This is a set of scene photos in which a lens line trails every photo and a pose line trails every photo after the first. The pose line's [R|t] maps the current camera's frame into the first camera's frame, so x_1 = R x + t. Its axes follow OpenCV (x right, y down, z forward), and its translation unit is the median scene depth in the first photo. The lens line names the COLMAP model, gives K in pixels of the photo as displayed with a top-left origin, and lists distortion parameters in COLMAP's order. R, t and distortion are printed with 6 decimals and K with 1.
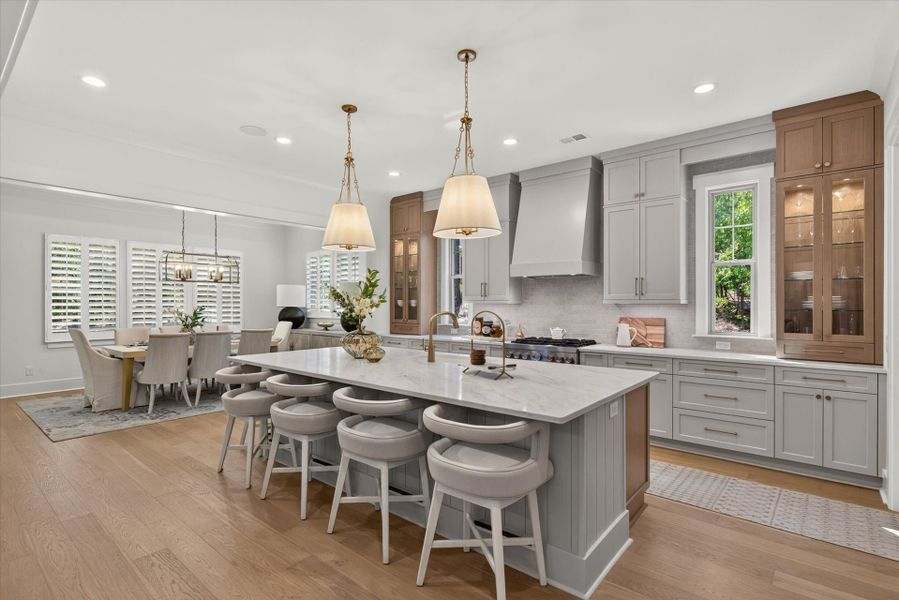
lens RADIAL K [[434.6, 0, 449.4], [0, 434.6, 302.4], [0, 0, 1]] dist [0.002577, 0.002254]
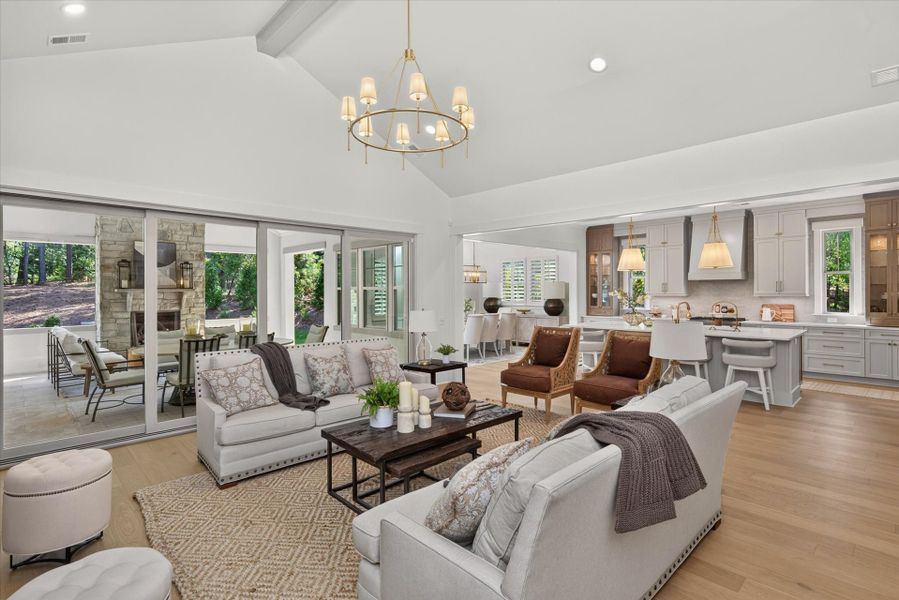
lens RADIAL K [[434.6, 0, 450.8], [0, 434.6, 293.0], [0, 0, 1]] dist [0.002577, 0.002254]
pose [[0.994834, -0.004554, -0.101416, -0.600228], [0.005094, 0.999974, 0.005063, -0.022896], [0.101390, -0.005553, 0.994831, -0.753794]]
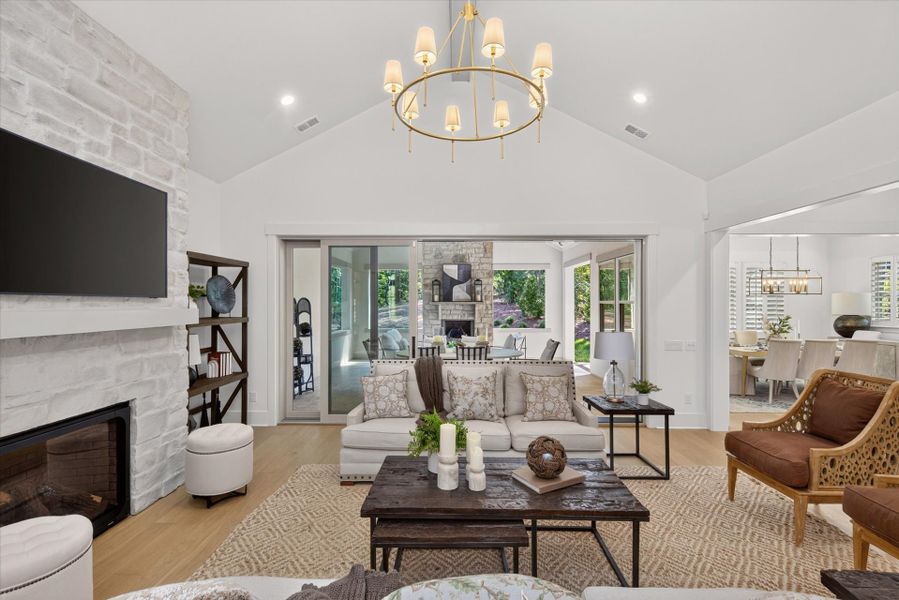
lens RADIAL K [[411.6, 0, 452.7], [0, 411.6, 300.4], [0, 0, 1]] dist [-0.004297, 0.002377]
pose [[0.636669, -0.006582, -0.771109, -0.375285], [0.001624, 0.999973, -0.007195, -0.029958], [0.771136, 0.003328, 0.636662, -0.454204]]
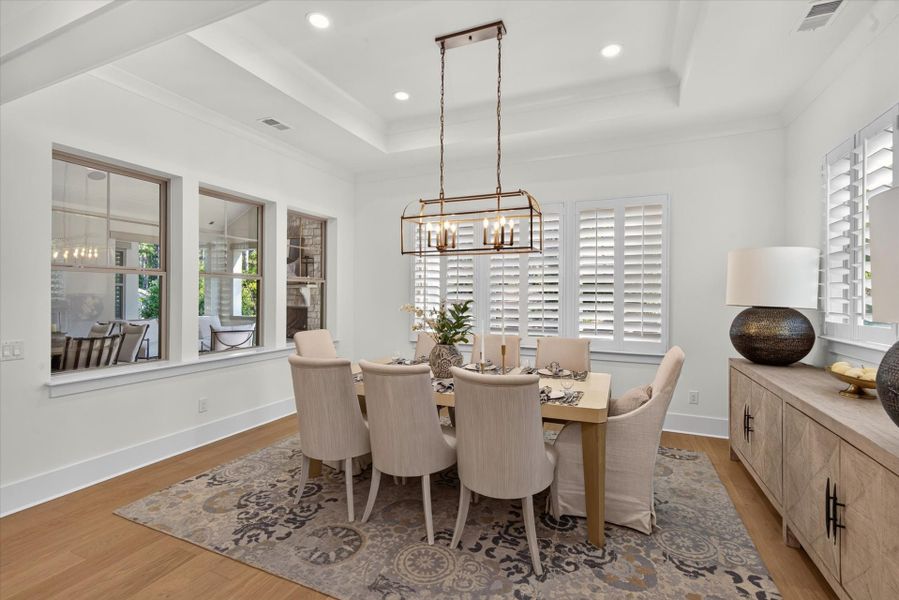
lens RADIAL K [[411.6, 0, 461.1], [0, 411.6, 293.2], [0, 0, 1]] dist [-0.004297, 0.002377]
pose [[0.308453, -0.005471, -0.951224, -0.163697], [-0.006265, 0.999950, -0.007783, 0.004412], [0.951219, 0.008360, 0.308404, 1.072140]]
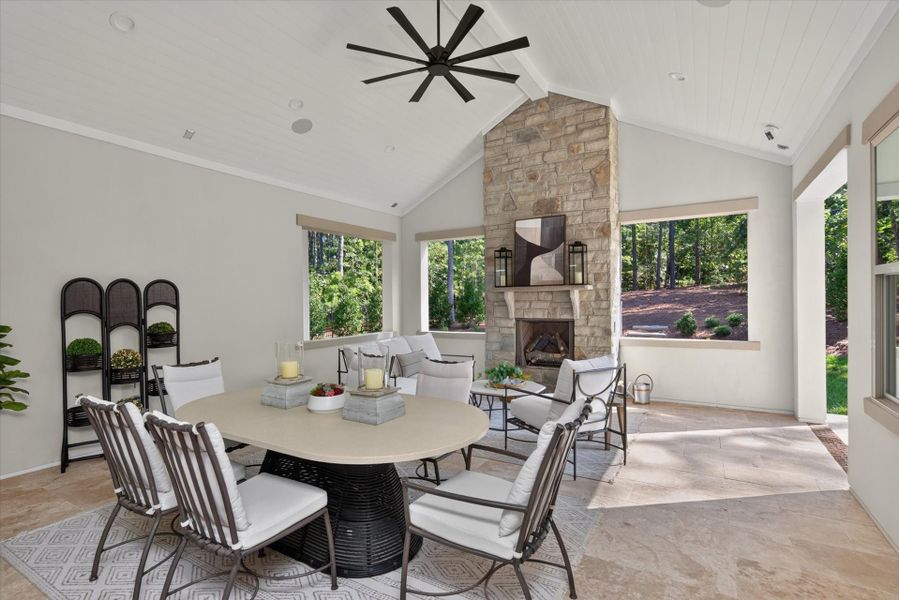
lens RADIAL K [[434.6, 0, 451.2], [0, 434.6, 303.4], [0, 0, 1]] dist [0.002577, 0.002254]
pose [[0.164228, 0.007193, -0.986396, -0.828409], [0.011987, 0.999885, 0.009287, -0.004523], [0.986349, -0.013349, 0.164123, 0.463044]]
